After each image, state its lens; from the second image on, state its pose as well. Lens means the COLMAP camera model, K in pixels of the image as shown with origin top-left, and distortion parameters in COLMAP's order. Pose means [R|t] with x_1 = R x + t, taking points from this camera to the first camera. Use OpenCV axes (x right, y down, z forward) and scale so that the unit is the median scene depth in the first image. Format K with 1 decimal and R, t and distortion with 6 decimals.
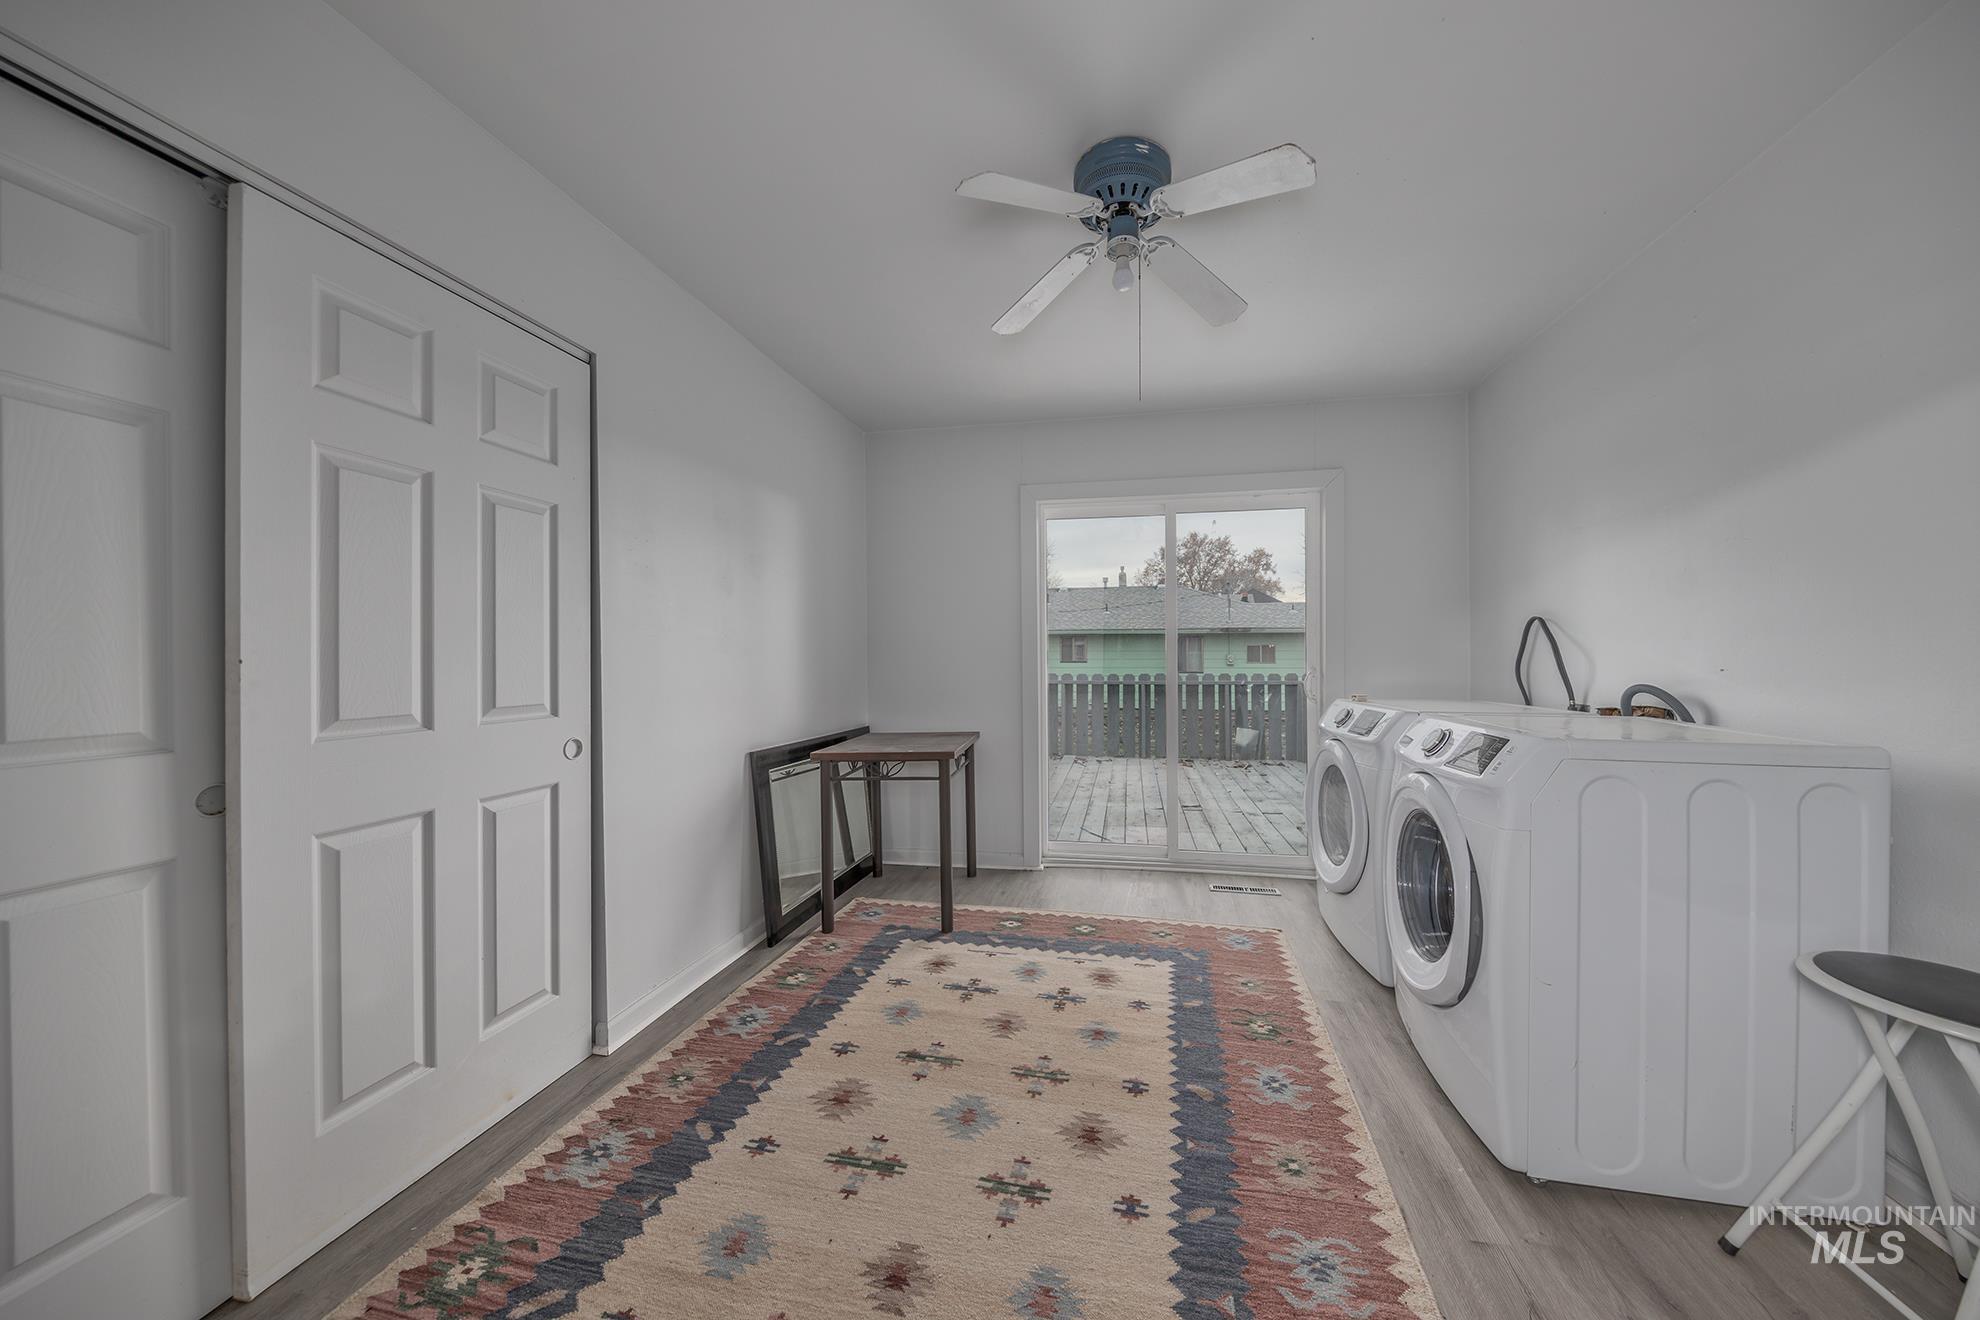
lens RADIAL K [[647.3, 0, 1008.7], [0, 647.3, 658.3], [0, 0, 1]] dist [-0.009379, -0.000235]
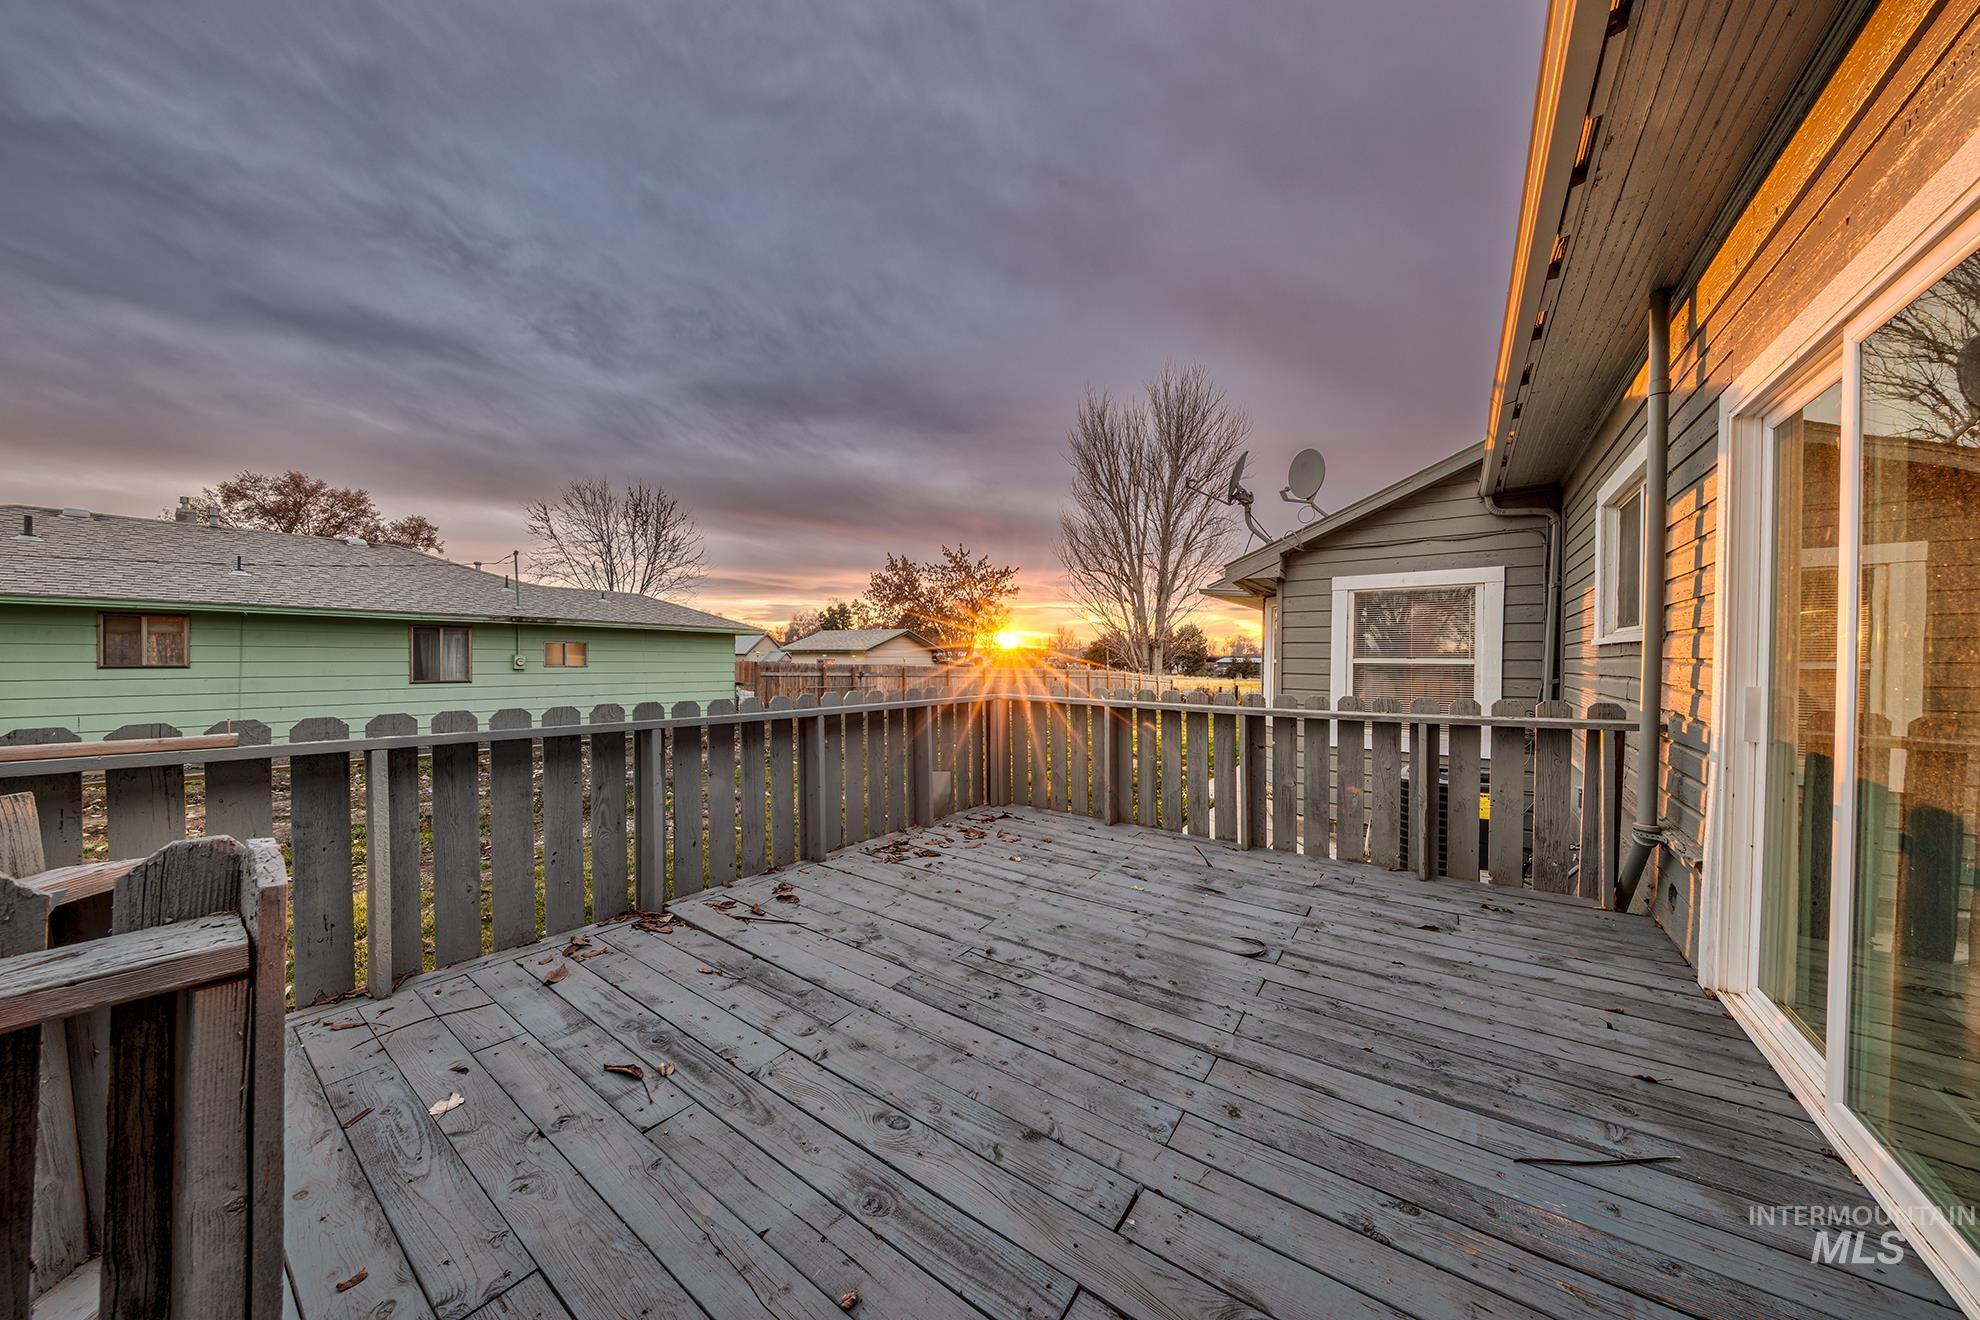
lens RADIAL K [[647.3, 0, 992.2], [0, 647.3, 666.5], [0, 0, 1]] dist [-0.009379, -0.000235]
pose [[0.416807, -0.000491, 0.908995, -0.753601], [-0.005767, 0.999978, 0.003184, 0.010961], [-0.908977, -0.006570, 0.416795, 2.753028]]
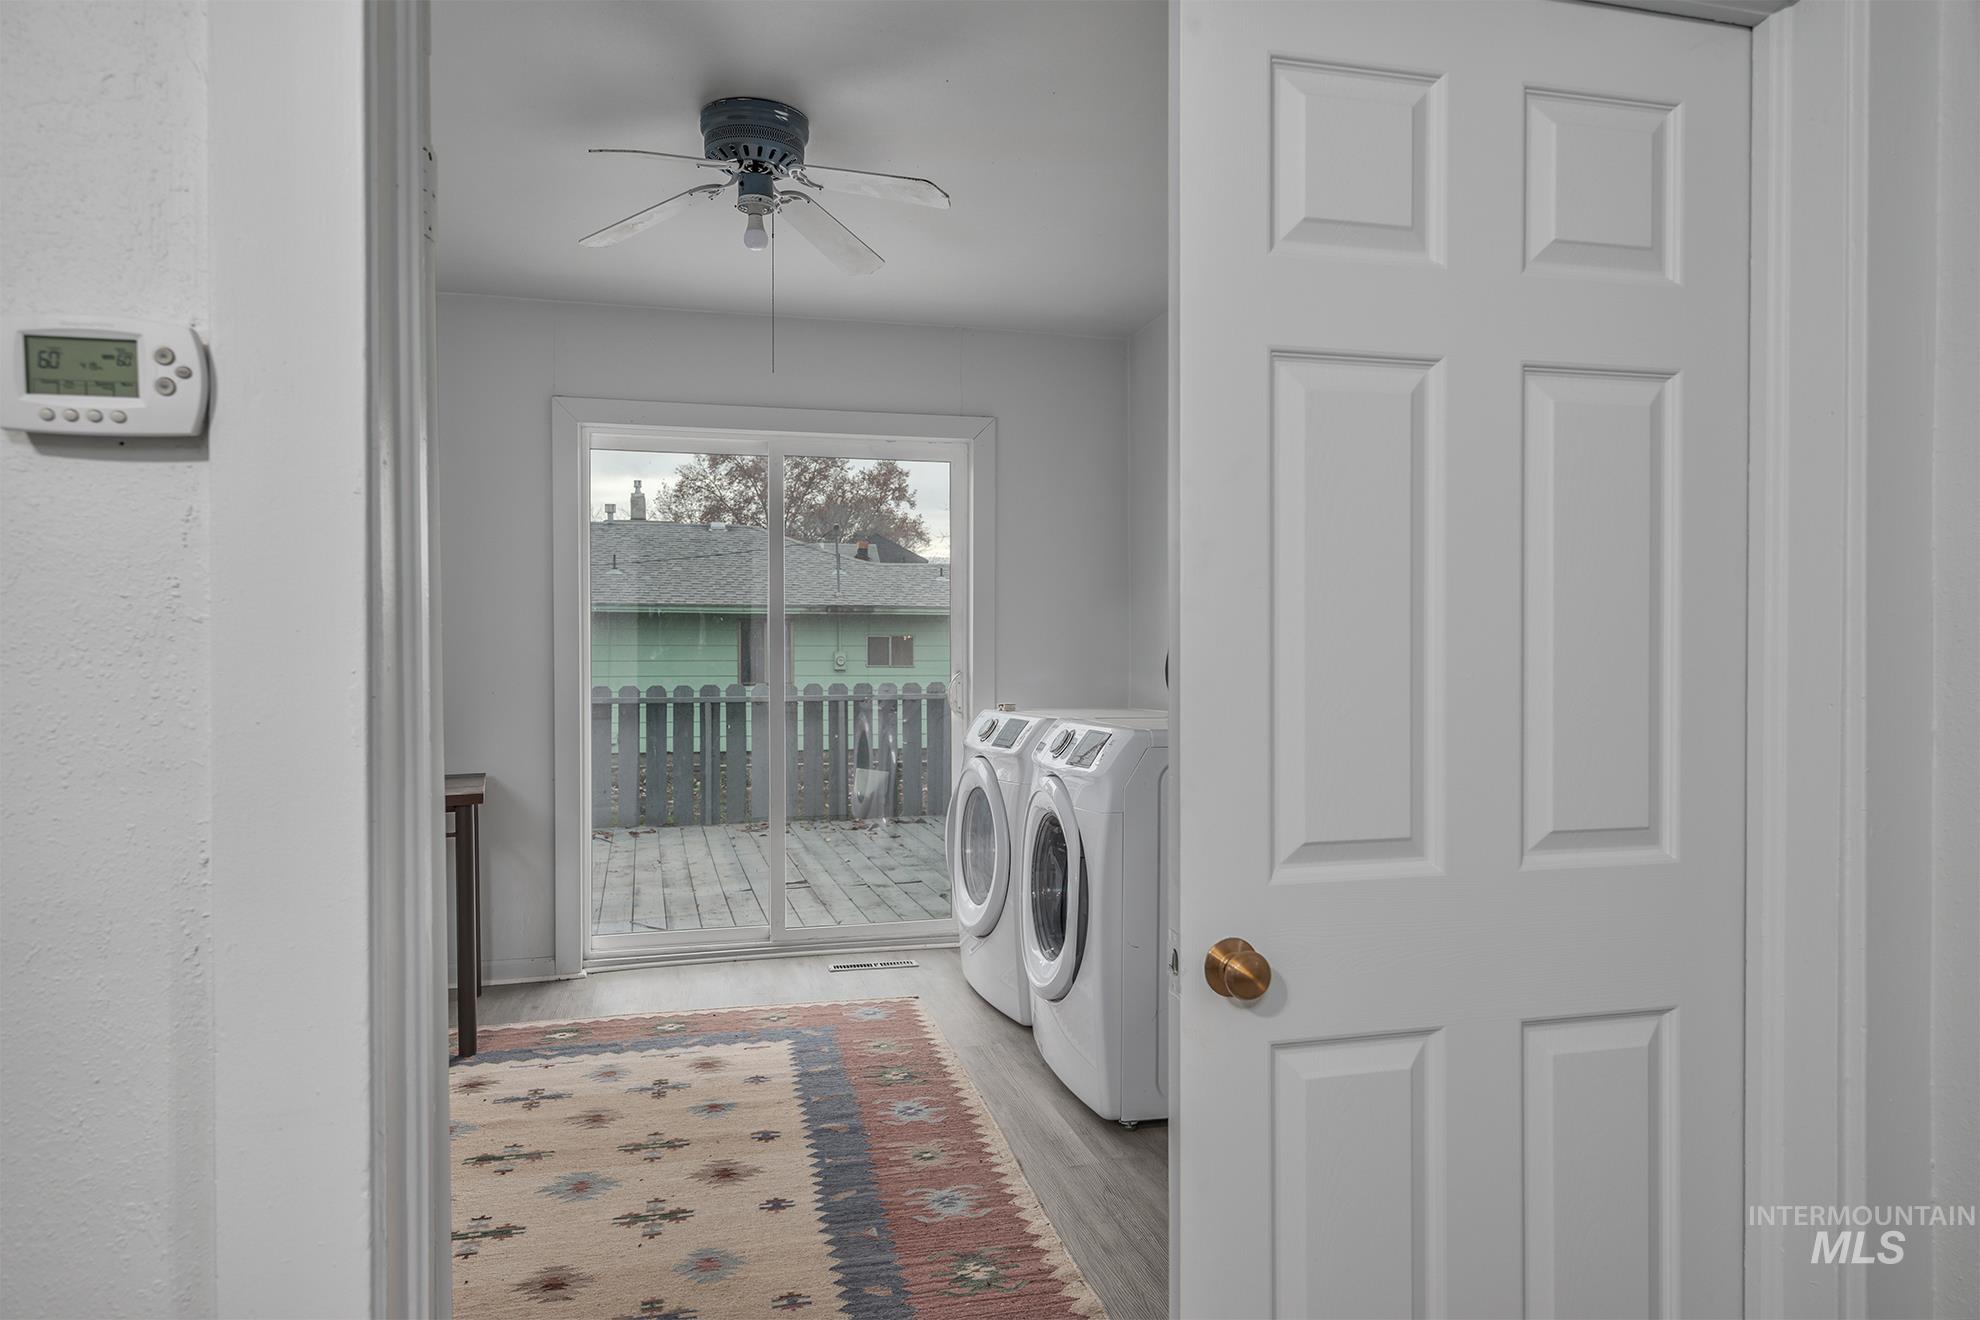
lens RADIAL K [[1277.7, 0, 978.8], [0, 1277.7, 661.7], [0, 0, 1]] dist [-0.004480, 0.000367]
pose [[0.904174, 0.000986, 0.427164, -0.212476], [-0.001584, 0.999998, 0.001046, 0.003116], [-0.427162, -0.001622, 0.904174, -0.527586]]
